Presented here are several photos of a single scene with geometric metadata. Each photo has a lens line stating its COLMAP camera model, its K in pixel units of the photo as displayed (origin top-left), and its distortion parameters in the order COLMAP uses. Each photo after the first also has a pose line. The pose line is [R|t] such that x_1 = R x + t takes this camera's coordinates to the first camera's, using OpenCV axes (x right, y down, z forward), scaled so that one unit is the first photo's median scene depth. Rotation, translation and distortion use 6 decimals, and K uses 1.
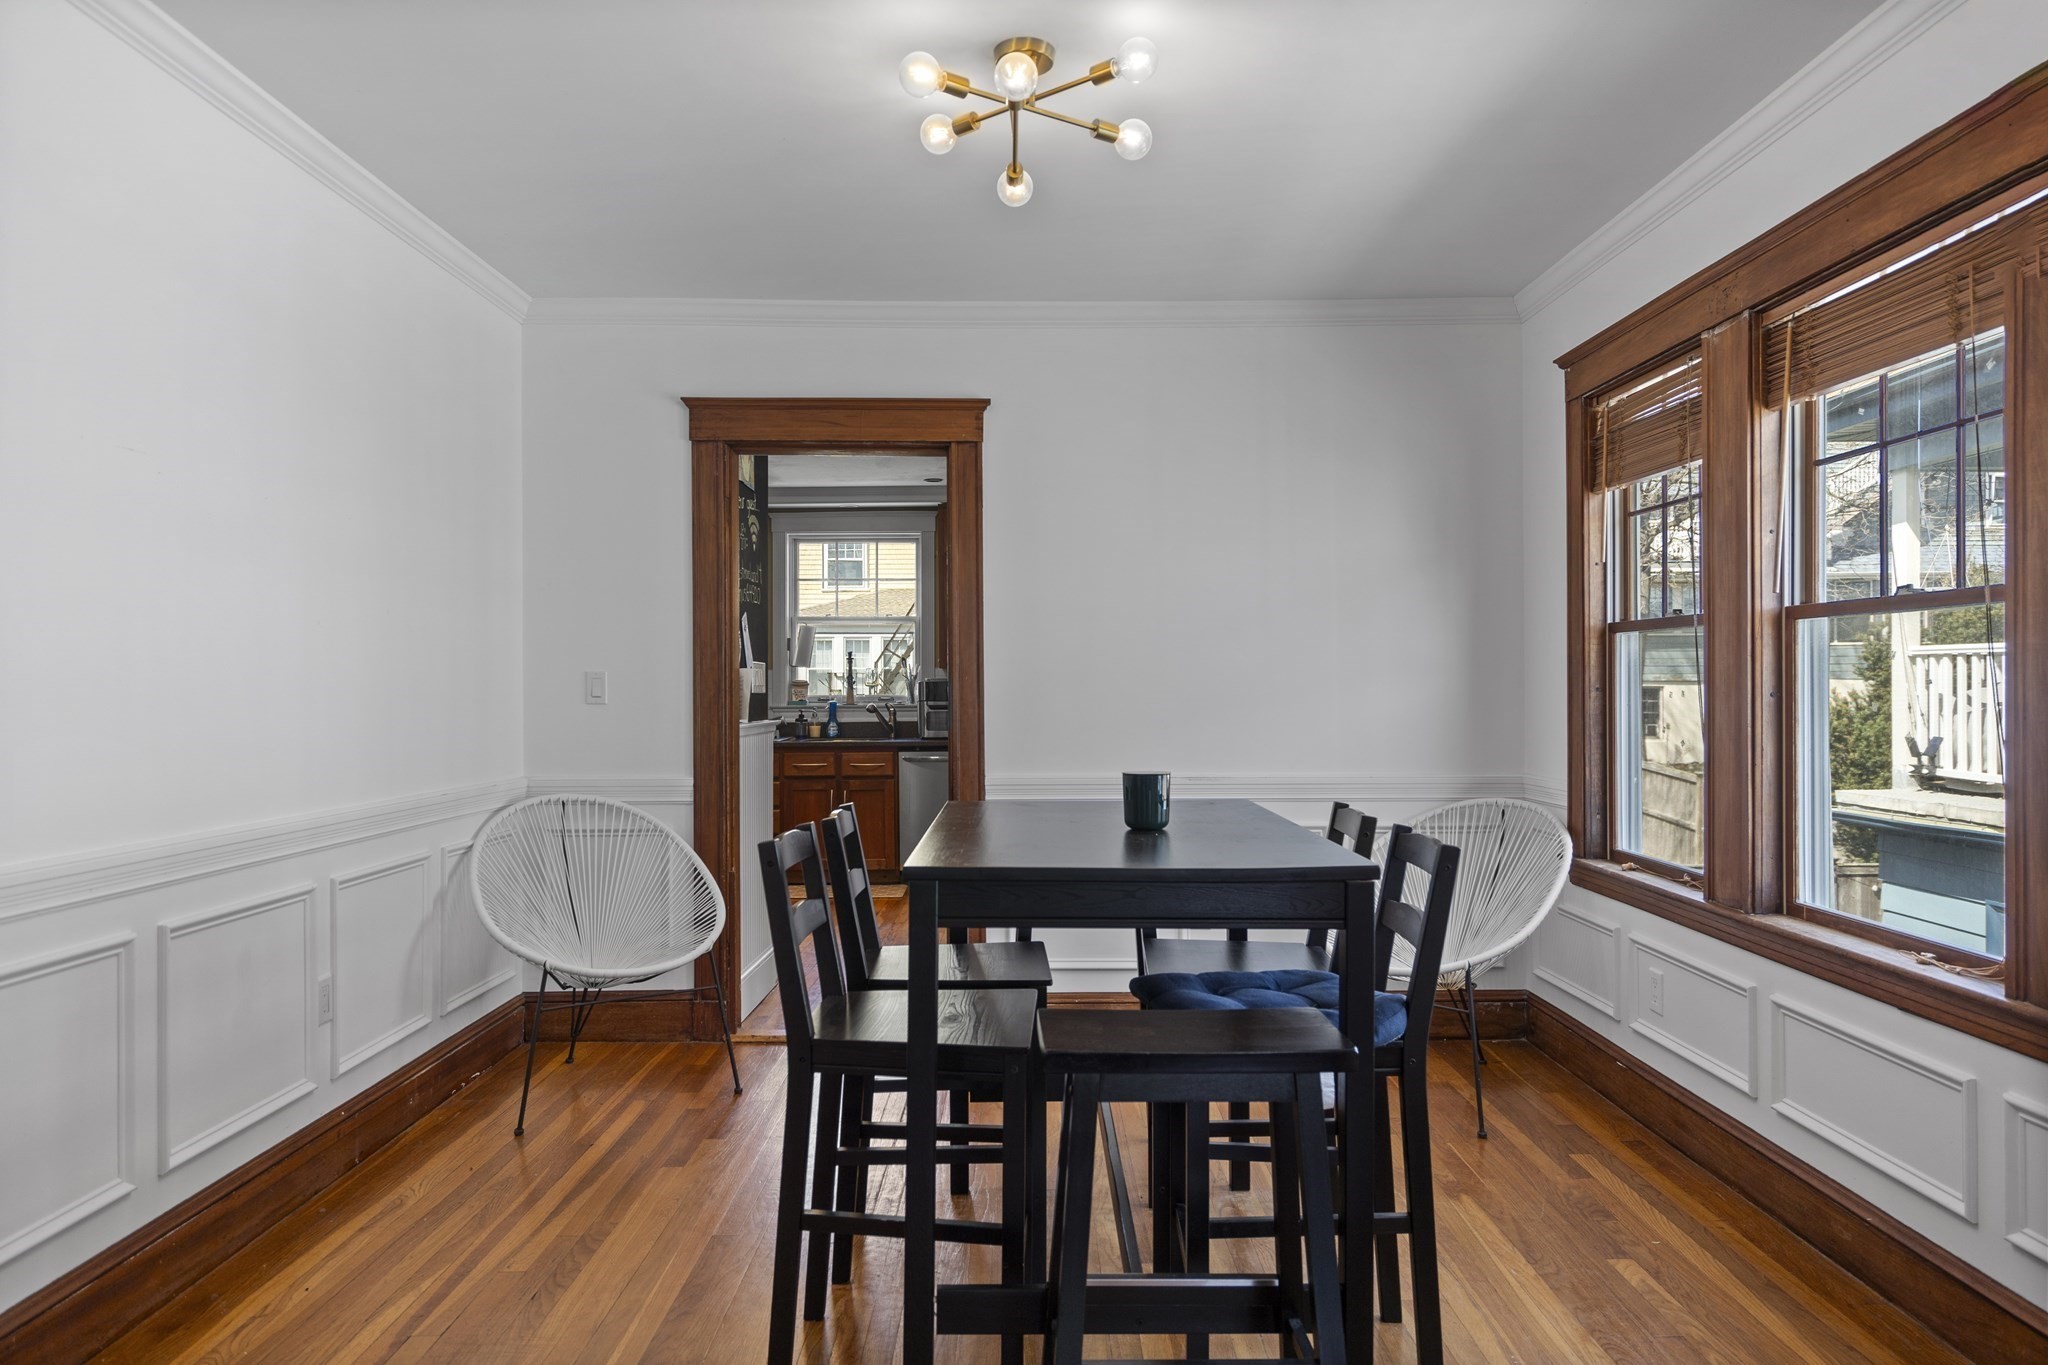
lens RADIAL K [[1259.8, 0, 1024.0], [0, 1259.8, 682.5], [0, 0, 1]] dist [0.035937, -0.055279]
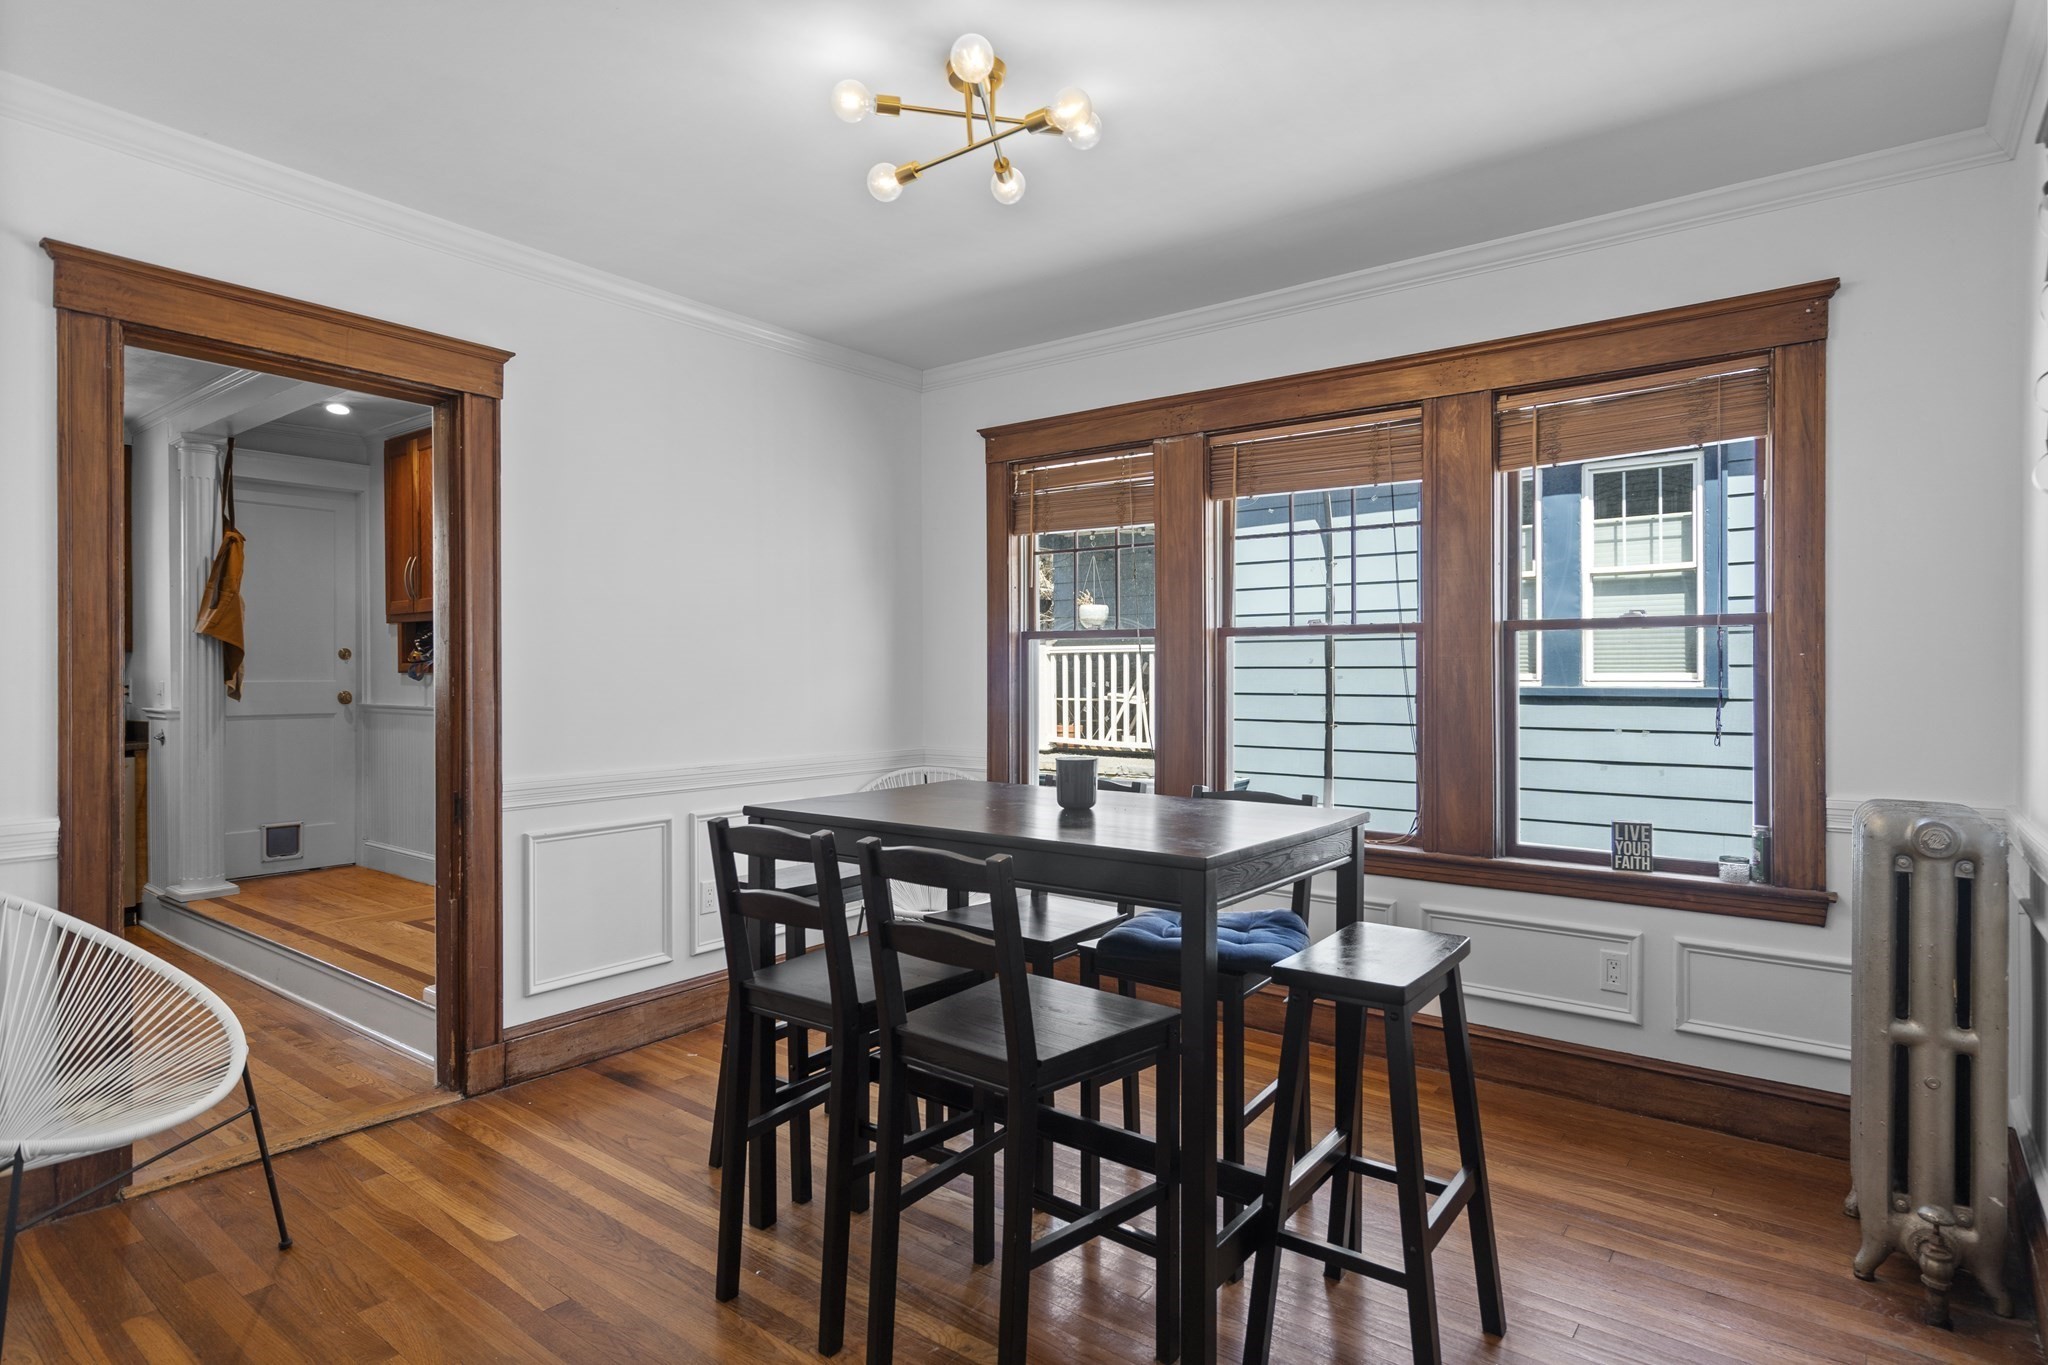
lens RADIAL K [[1071.3, 0, 1030.9], [0, 1071.3, 672.4], [0, 0, 1]] dist [0.001506, 0.000438]
pose [[0.609568, 0.001783, 0.792732, -0.397313], [-0.004217, 0.999991, 0.000994, -0.003452], [-0.792723, -0.003949, 0.609570, 0.254460]]
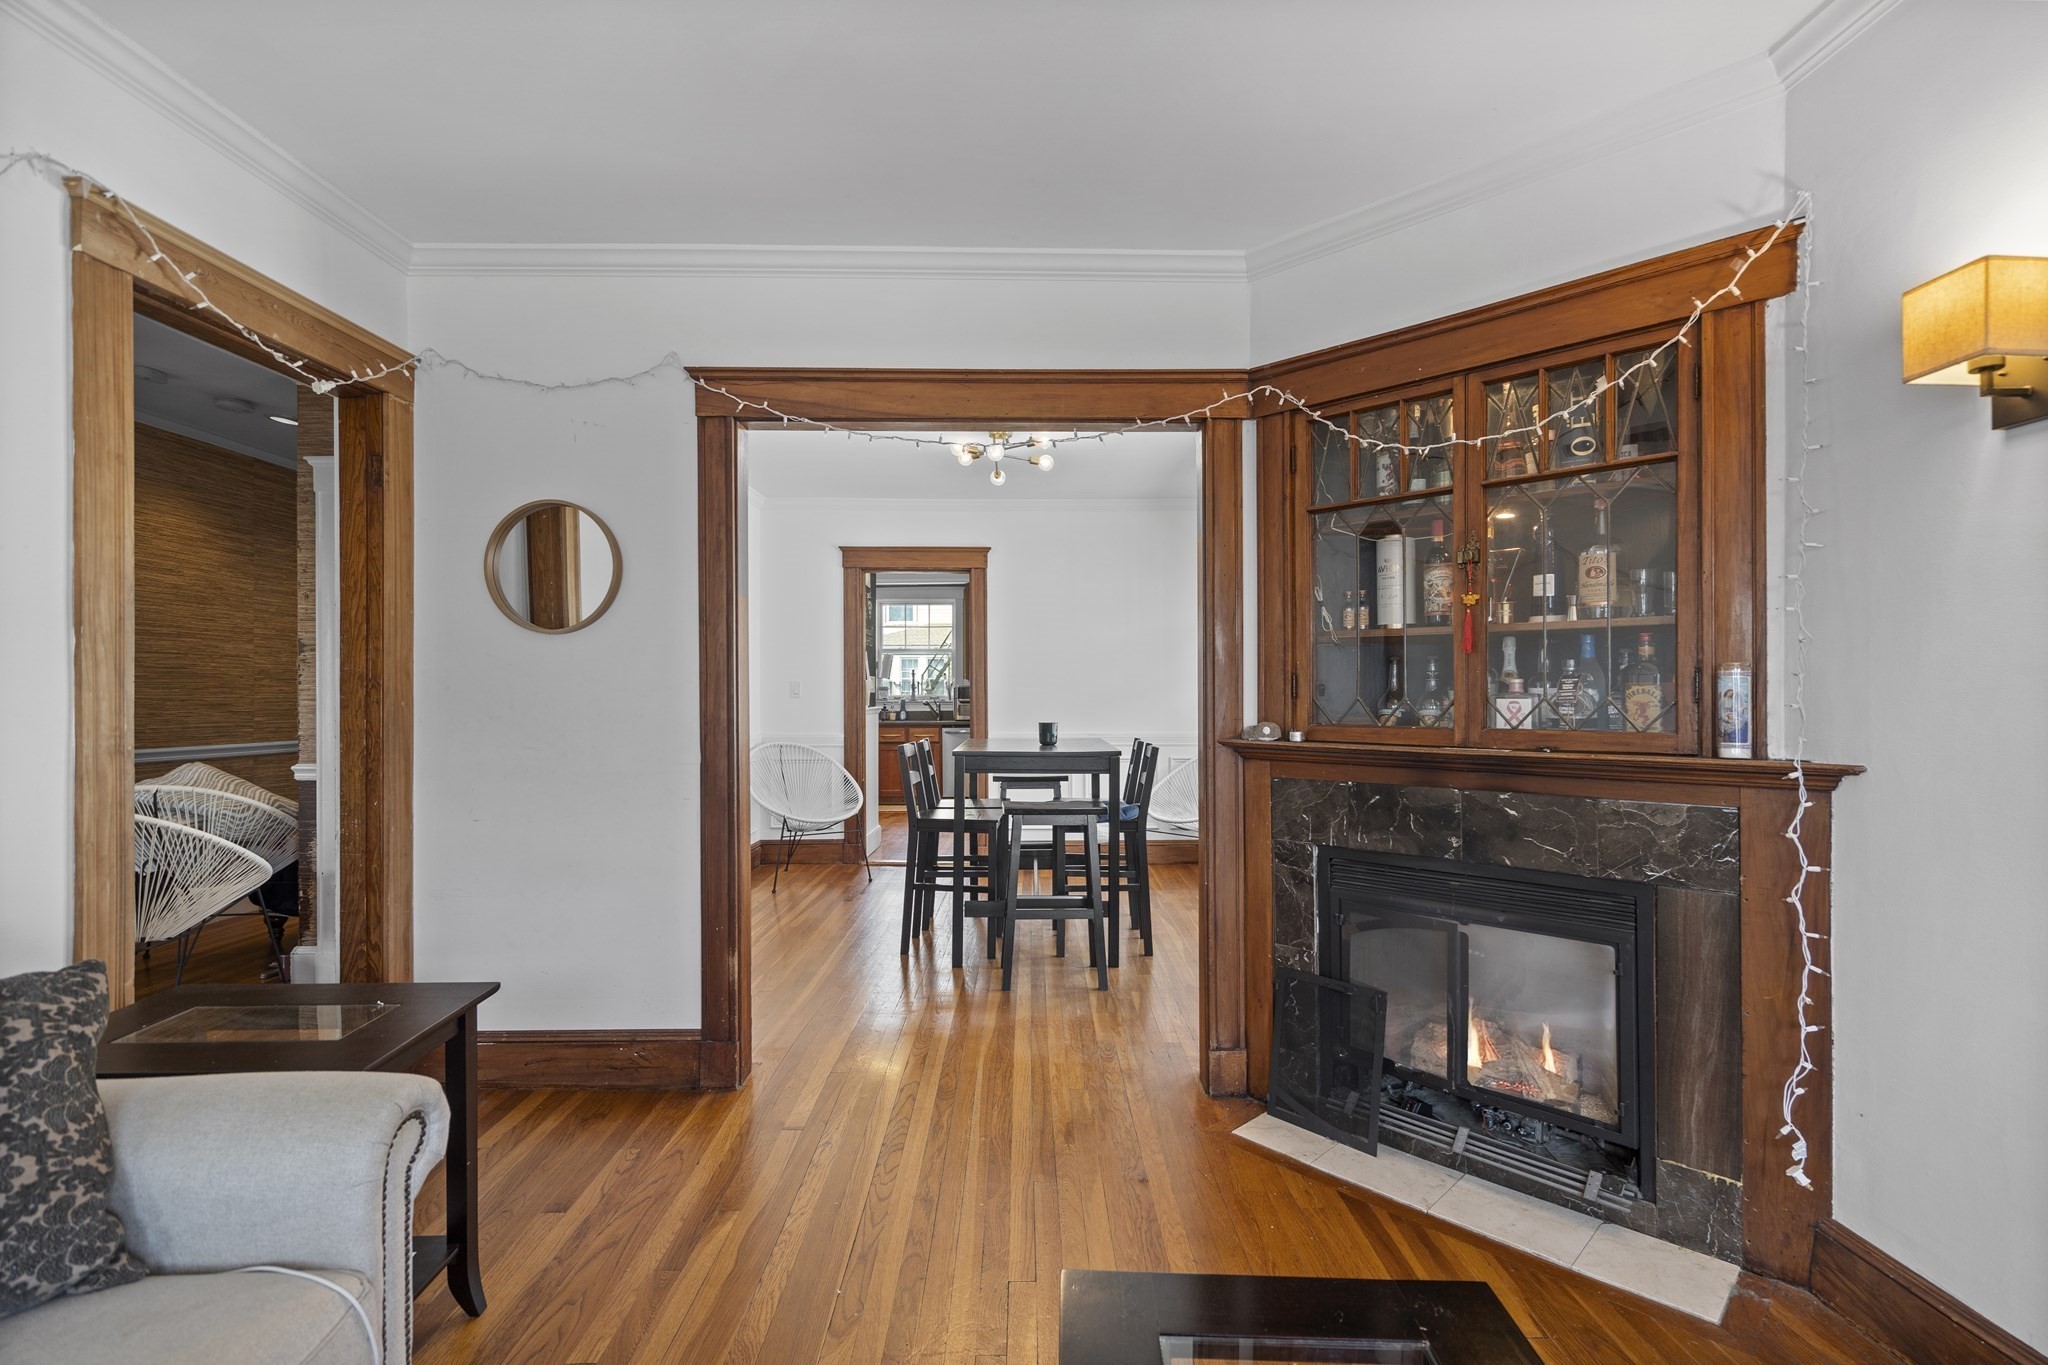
lens RADIAL K [[927.3, 0, 1027.2], [0, 927.3, 687.4], [0, 0, 1]] dist [0.000830, 0.000316]
pose [[0.999998, 0.000557, -0.001674, 0.033611], [-0.000559, 0.999999, -0.001223, 0.002375], [0.001674, 0.001224, 0.999998, -0.481473]]
